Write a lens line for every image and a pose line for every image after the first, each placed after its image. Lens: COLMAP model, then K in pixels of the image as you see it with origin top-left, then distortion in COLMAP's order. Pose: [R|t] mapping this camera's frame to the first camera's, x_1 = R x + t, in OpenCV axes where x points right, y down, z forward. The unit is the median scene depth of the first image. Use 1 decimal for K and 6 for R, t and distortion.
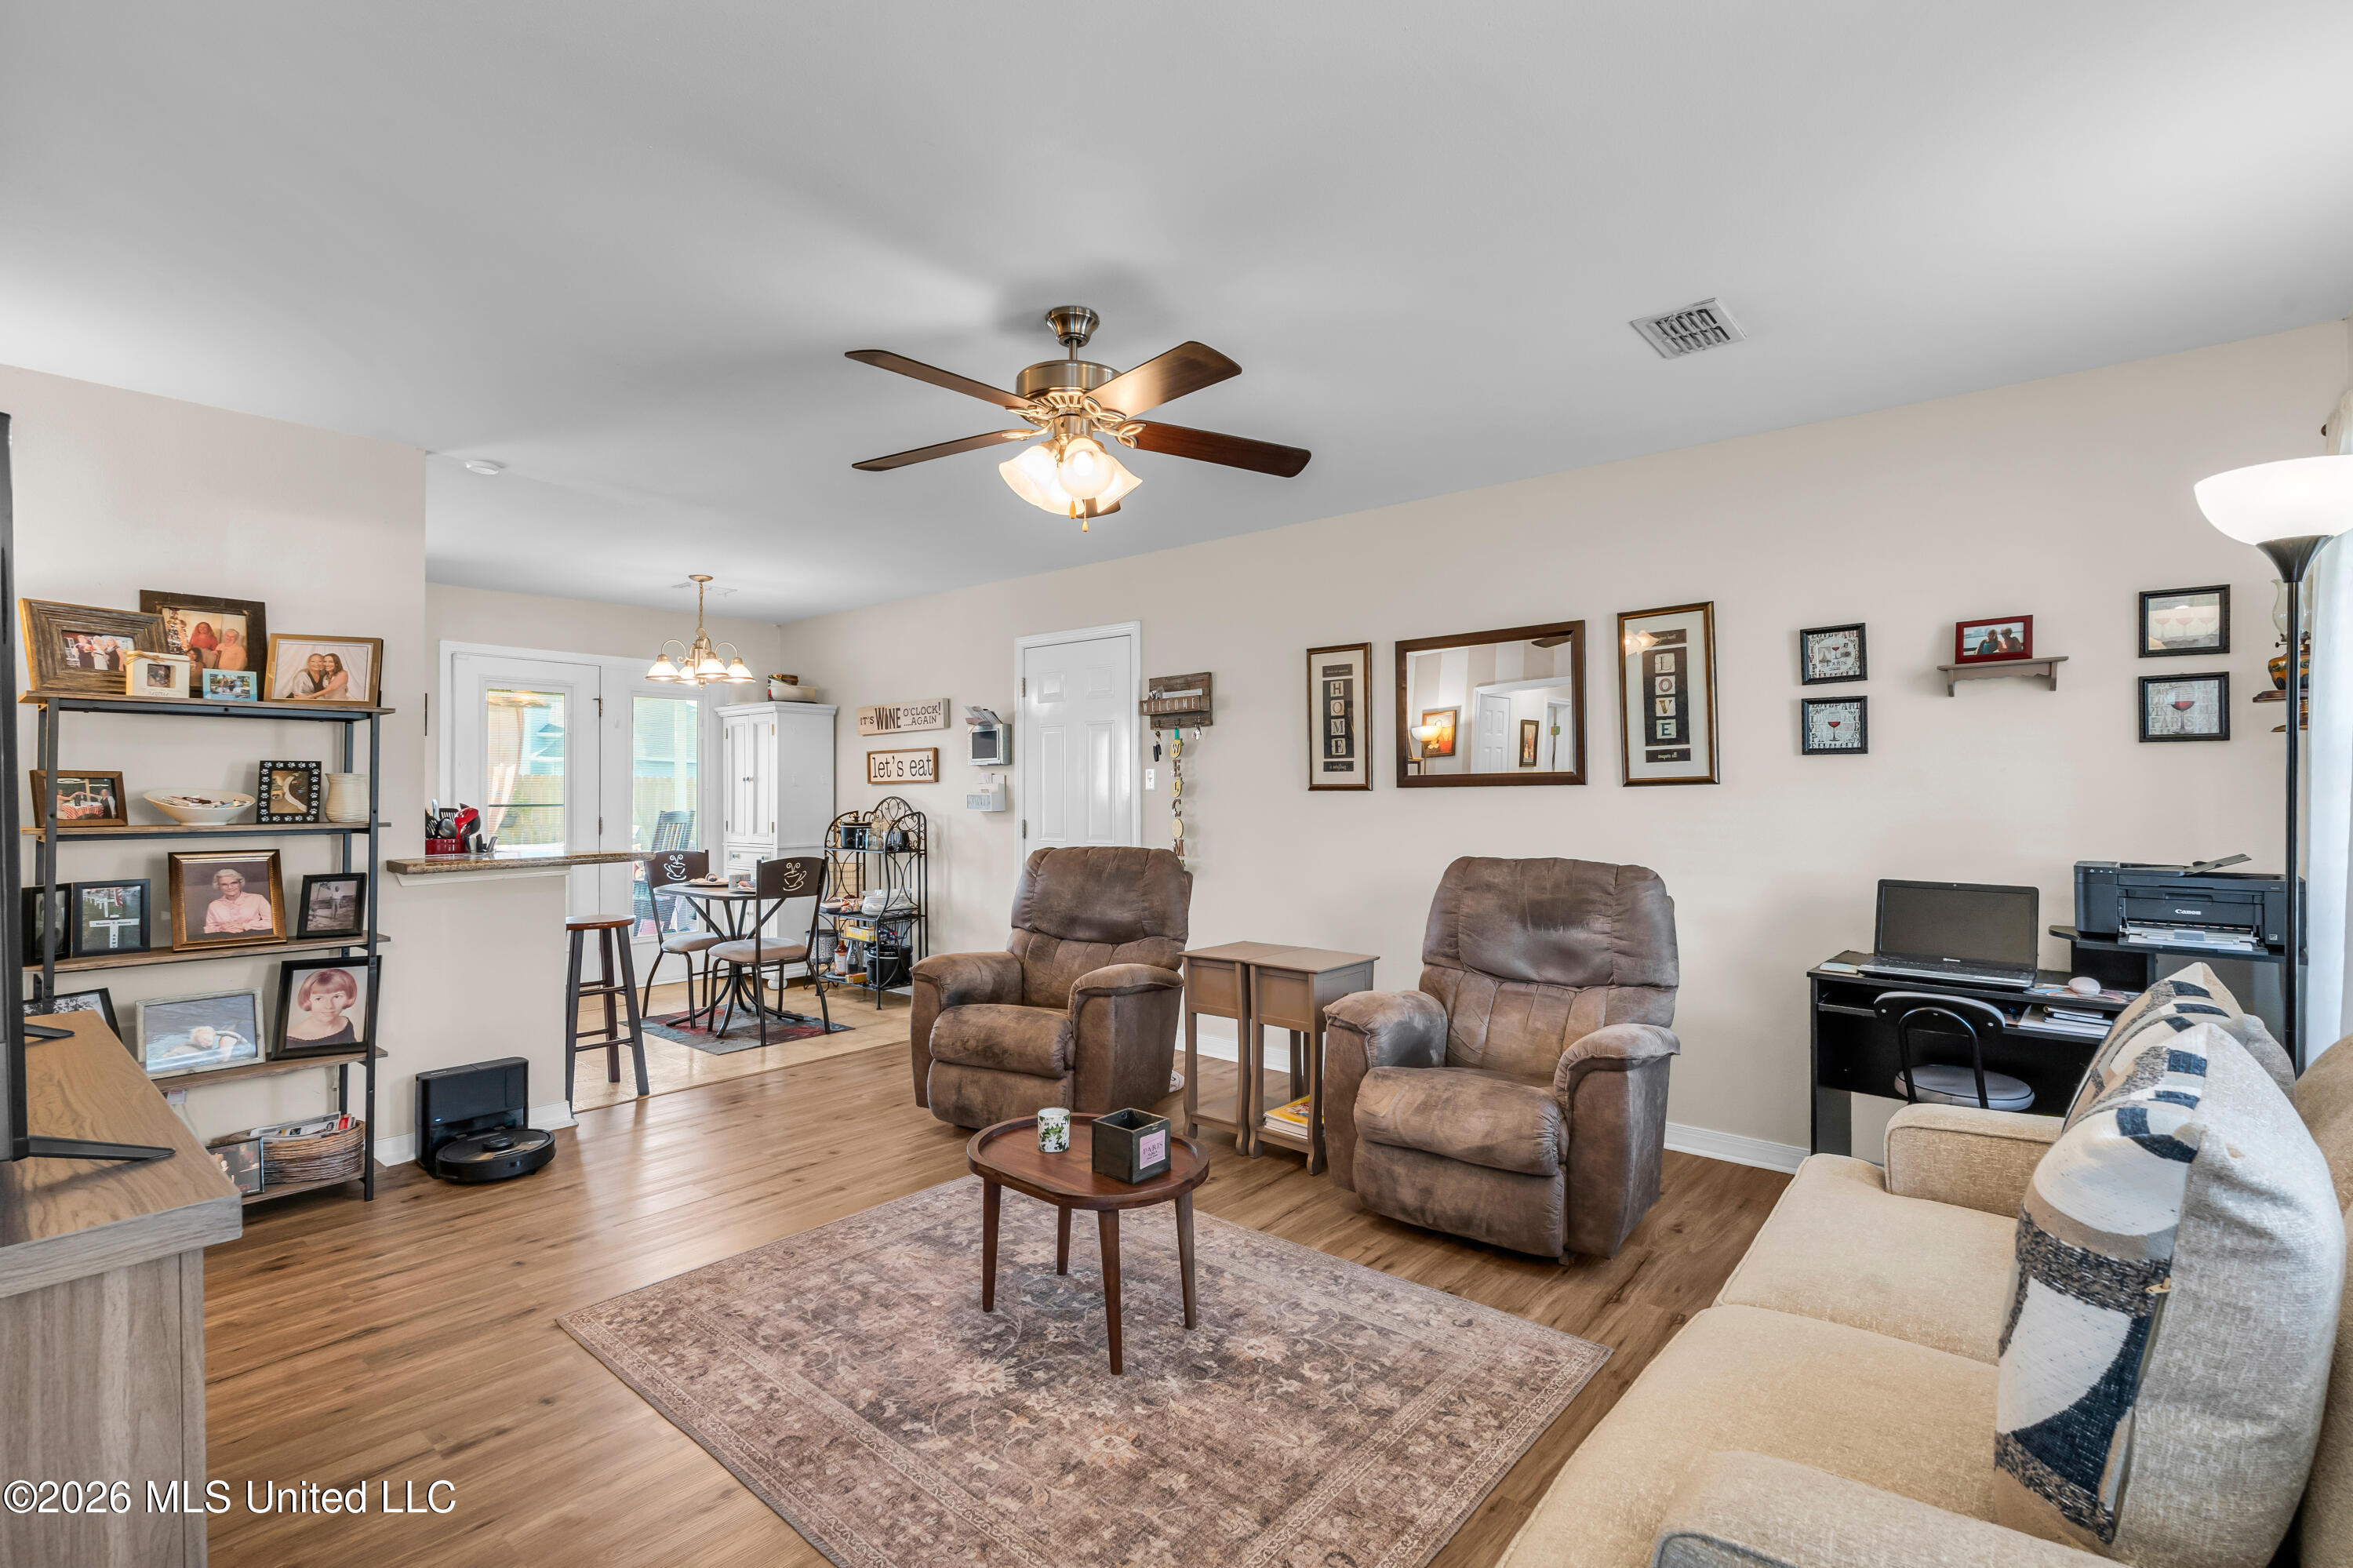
lens RADIAL K [[1068.1, 0, 1168.9], [0, 1068.1, 787.1], [0, 0, 1]] dist [-0.012140, 0.001369]
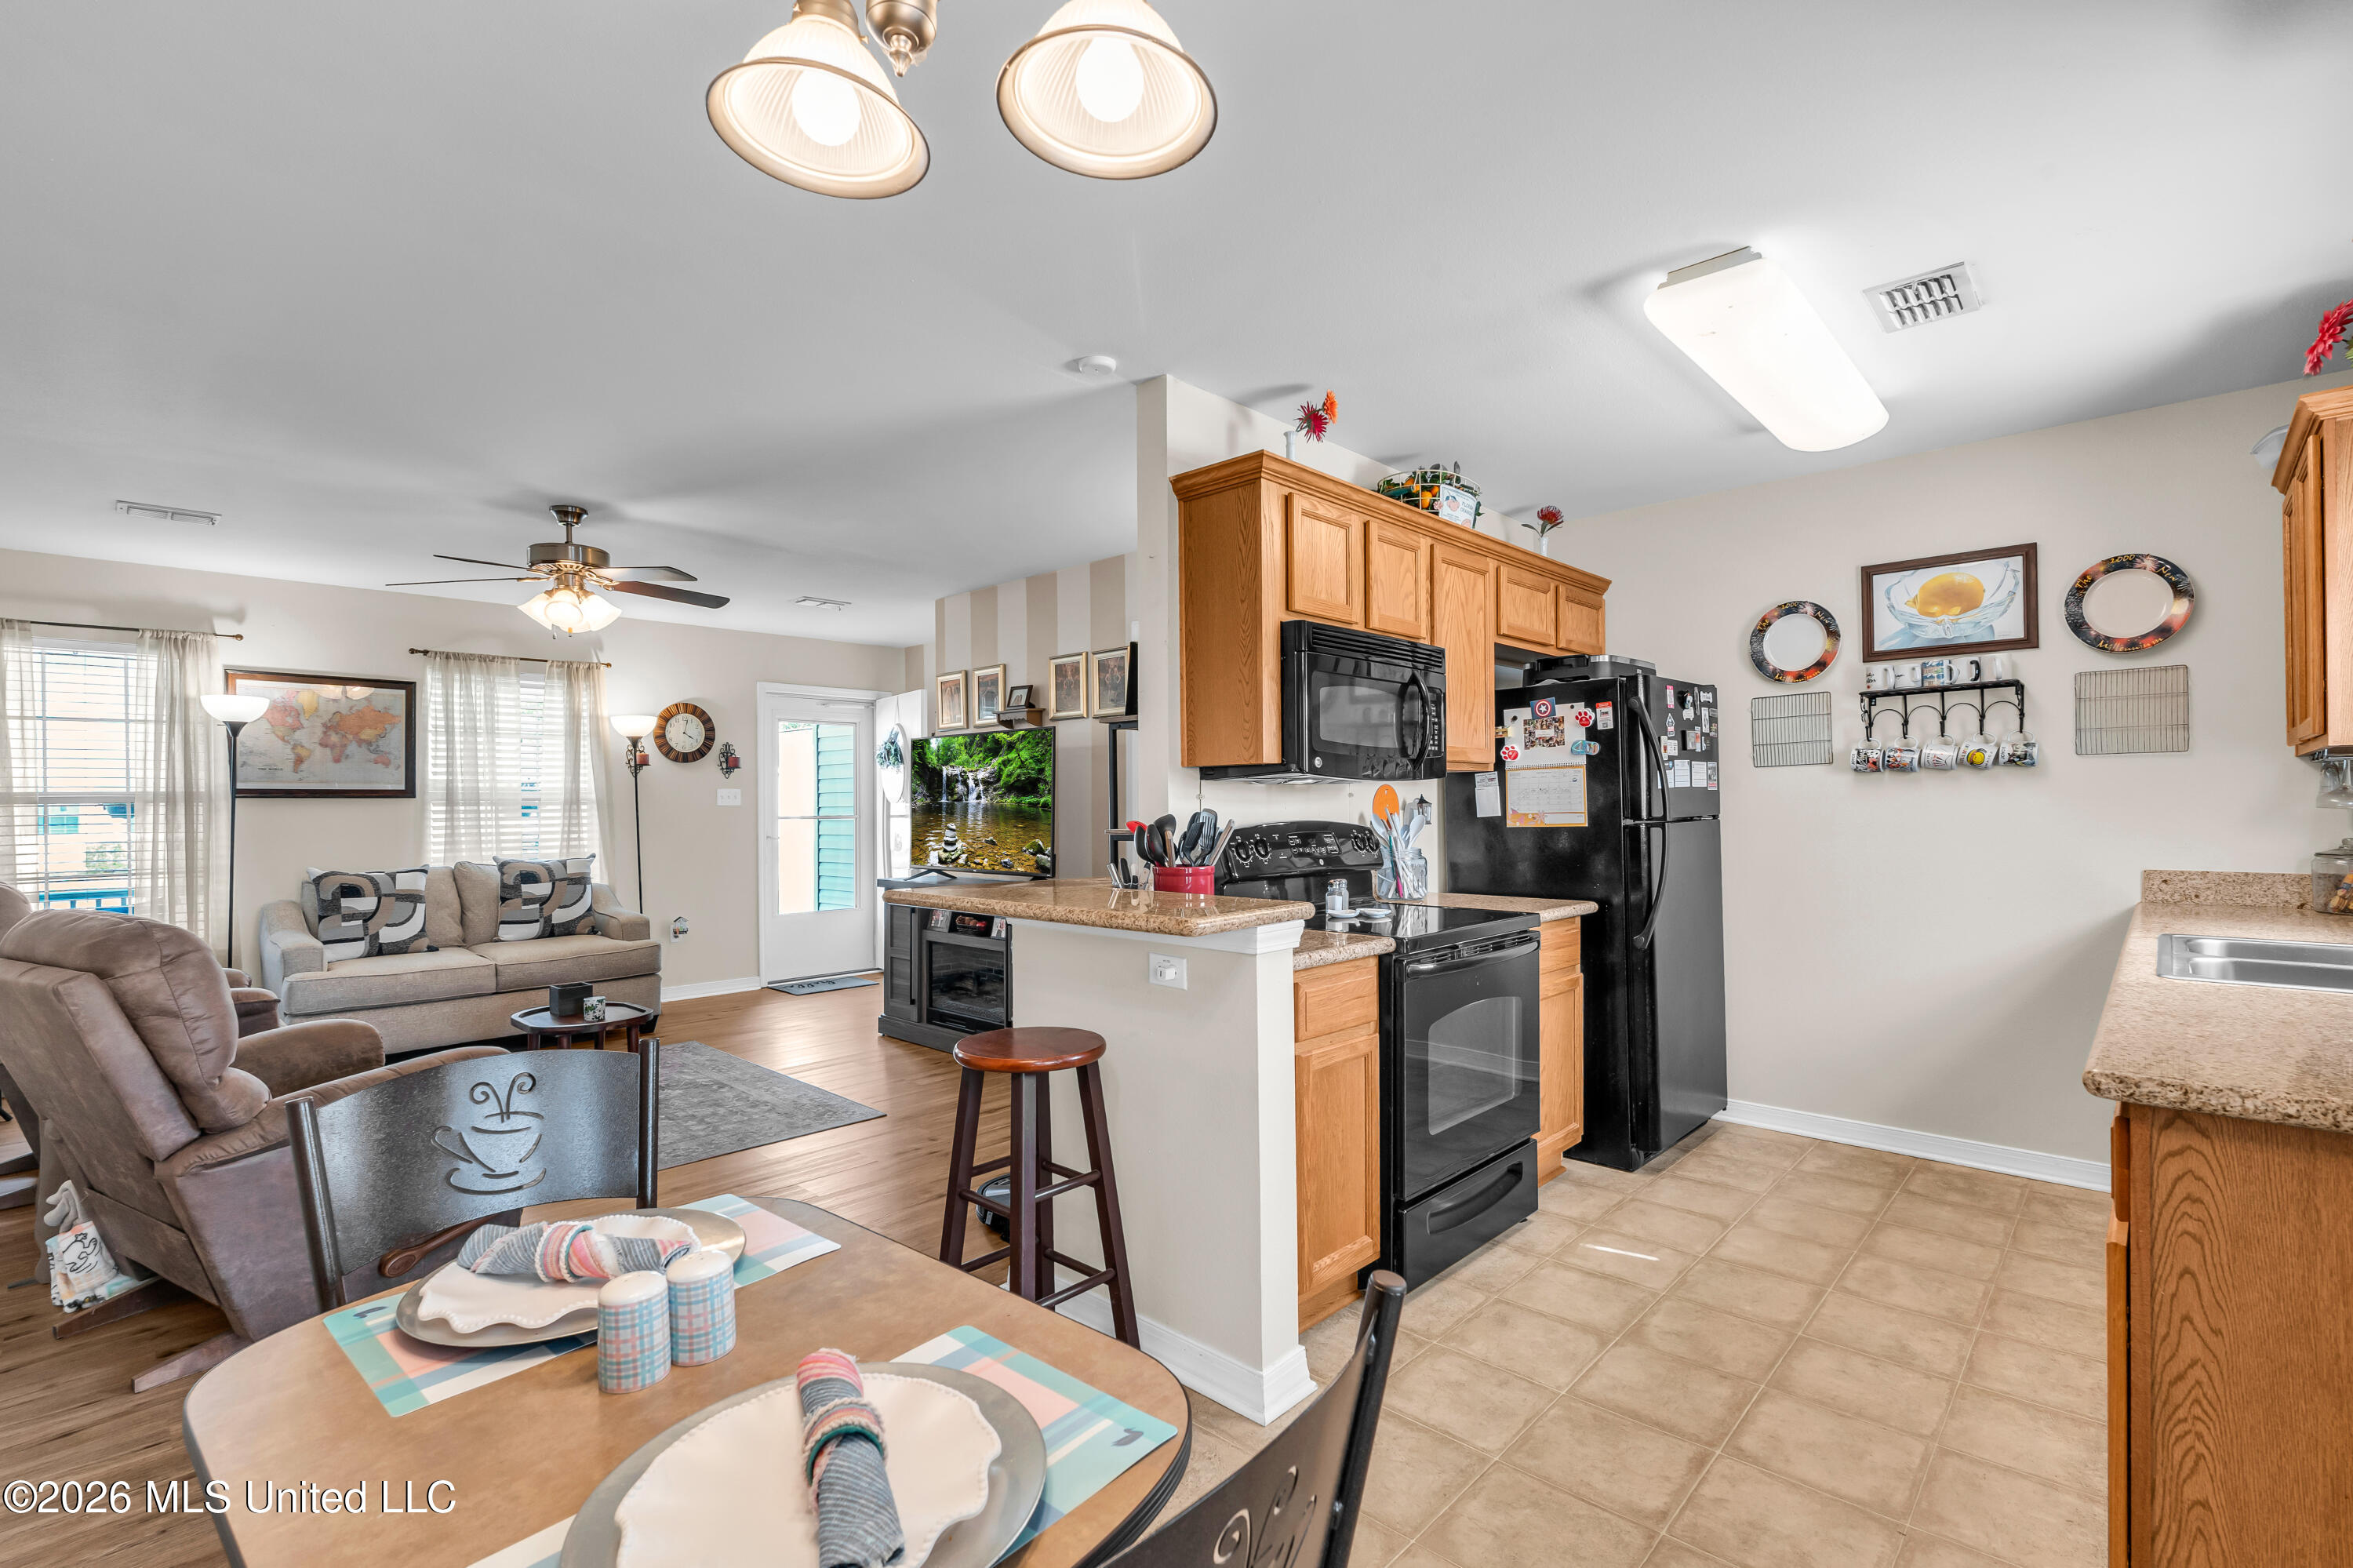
lens RADIAL K [[1068.1, 0, 1185.3], [0, 1068.1, 795.9], [0, 0, 1]] dist [-0.012140, 0.001369]
pose [[-0.998770, 0.011324, 0.048277, -1.183626], [0.011029, 0.999919, -0.006371, 0.008391], [-0.048345, -0.005831, -0.998814, 2.774975]]
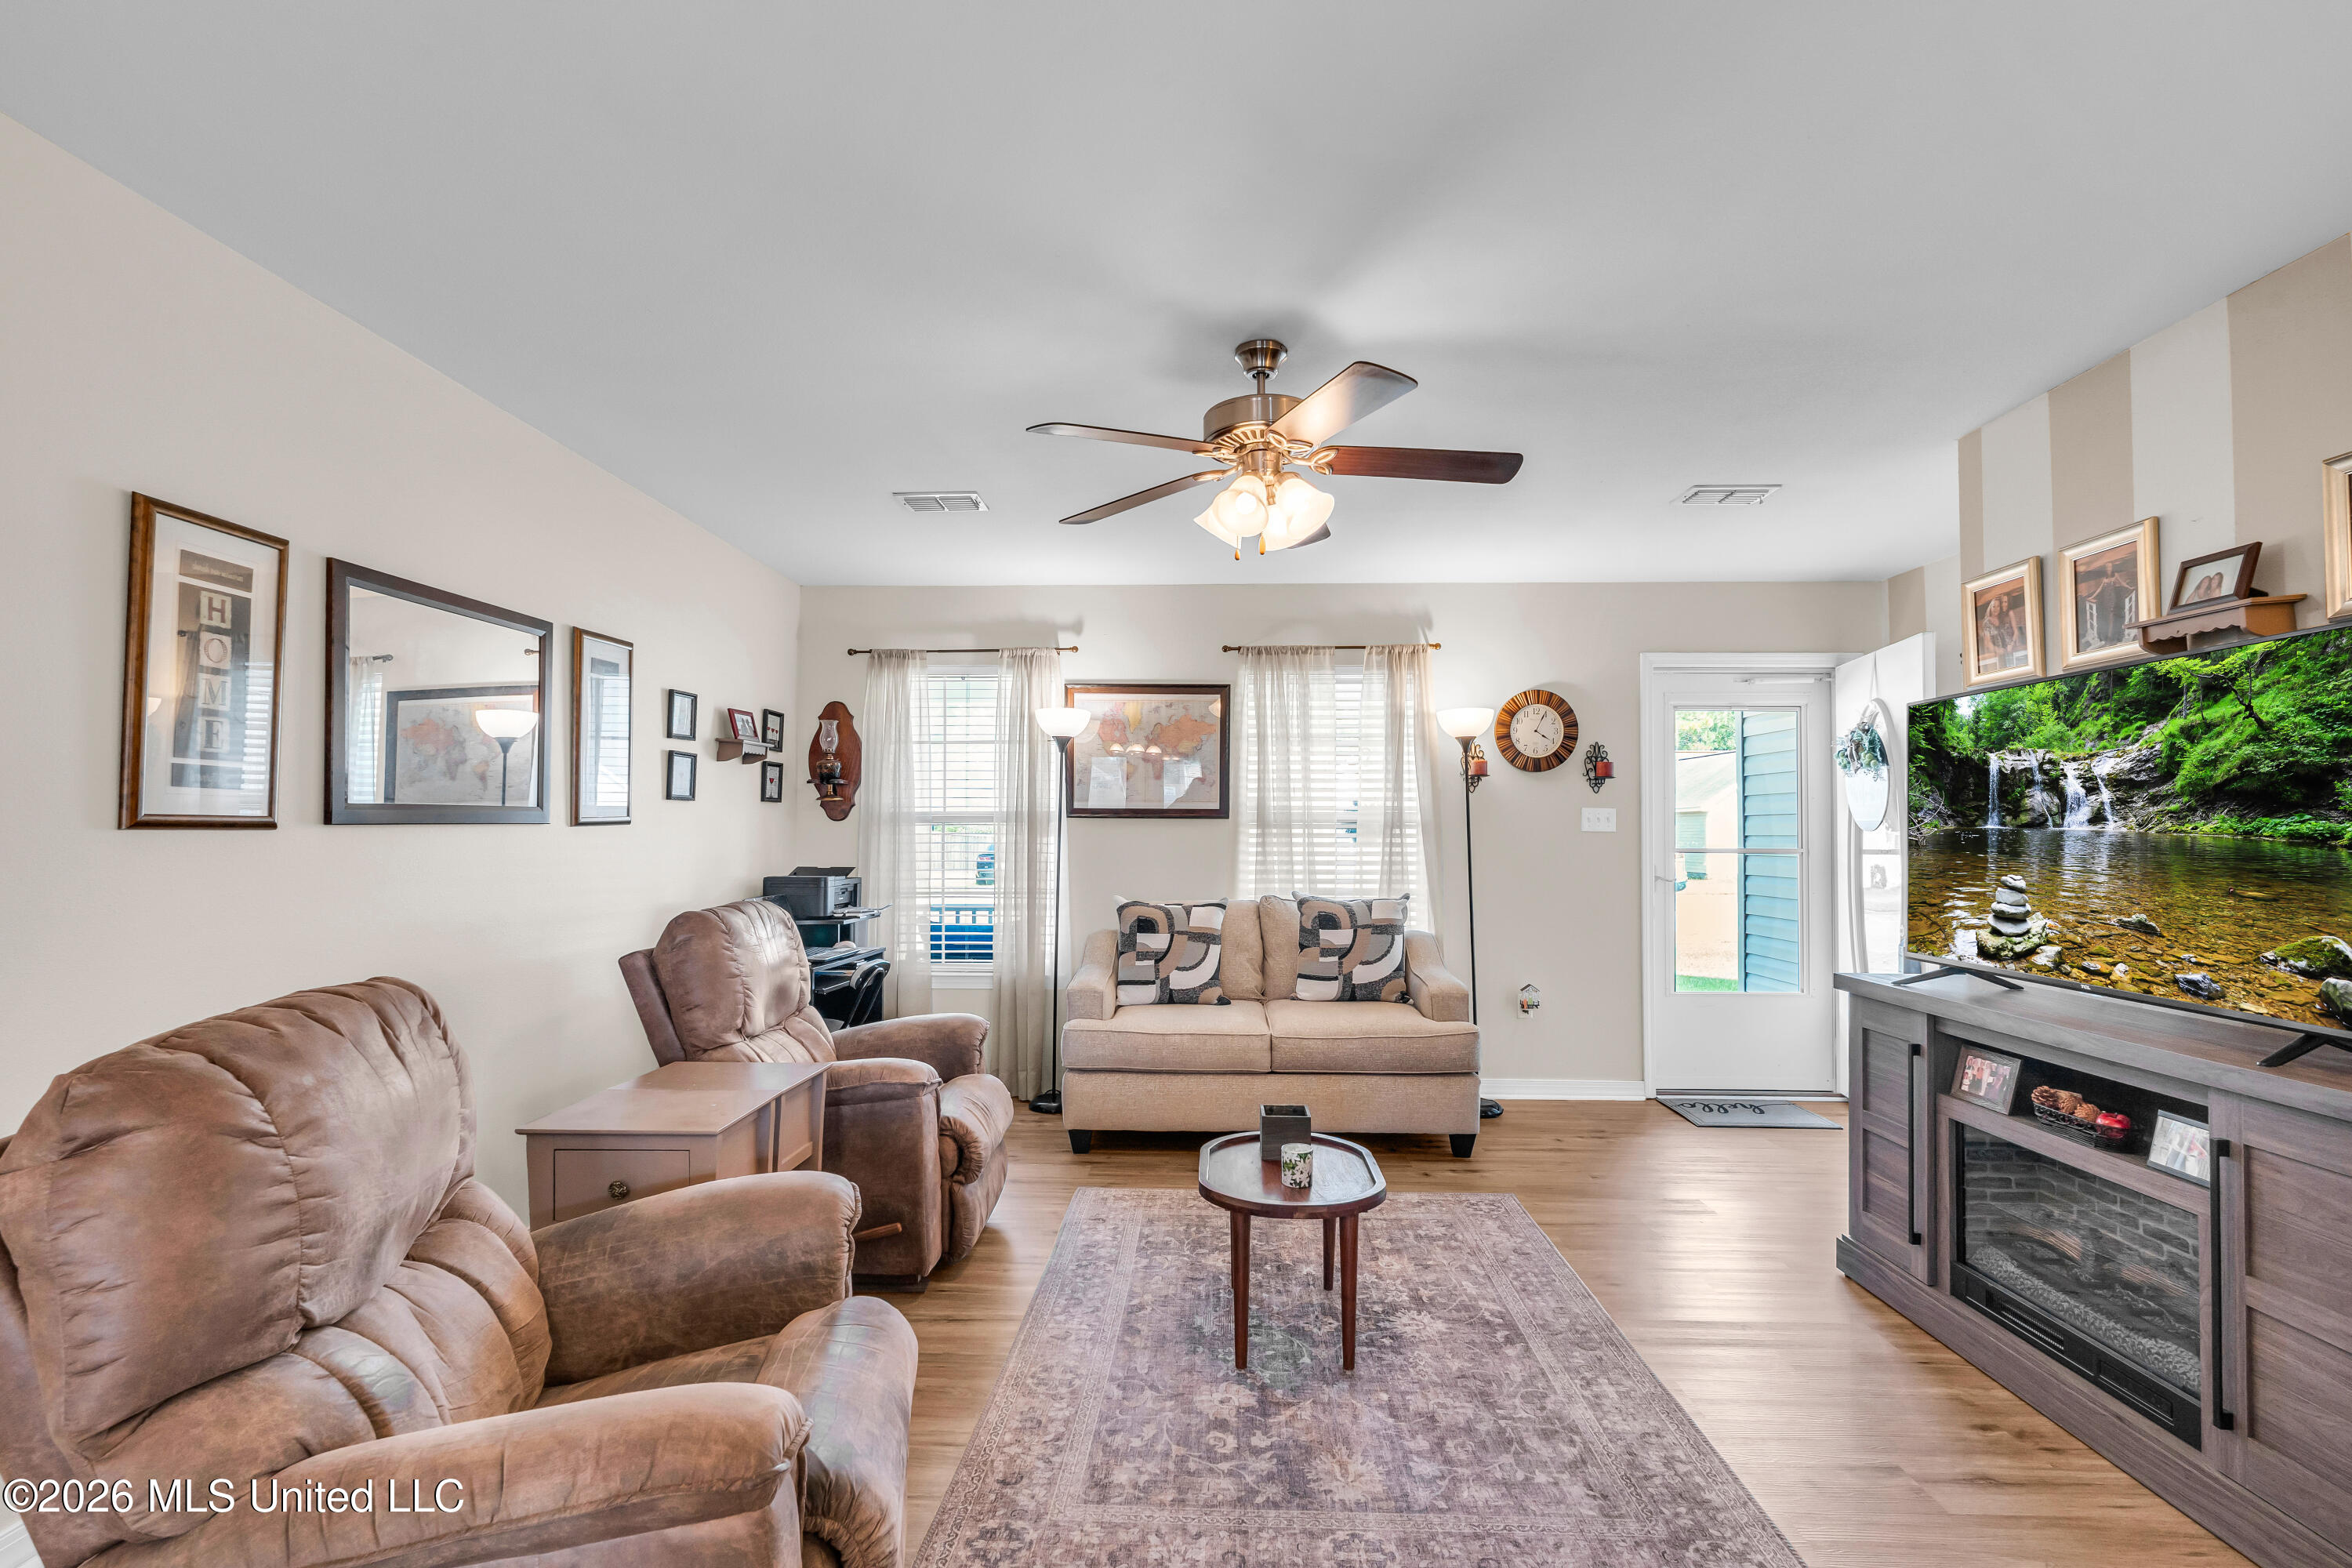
lens RADIAL K [[1067.6, 0, 1163.8], [0, 1067.6, 804.9], [0, 0, 1]] dist [-0.012140, 0.001369]
pose [[-0.622230, 0.019120, 0.782601, -0.869433], [-0.002681, 0.999644, -0.026554, 0.007311], [-0.782830, -0.018620, -0.621957, 1.823623]]
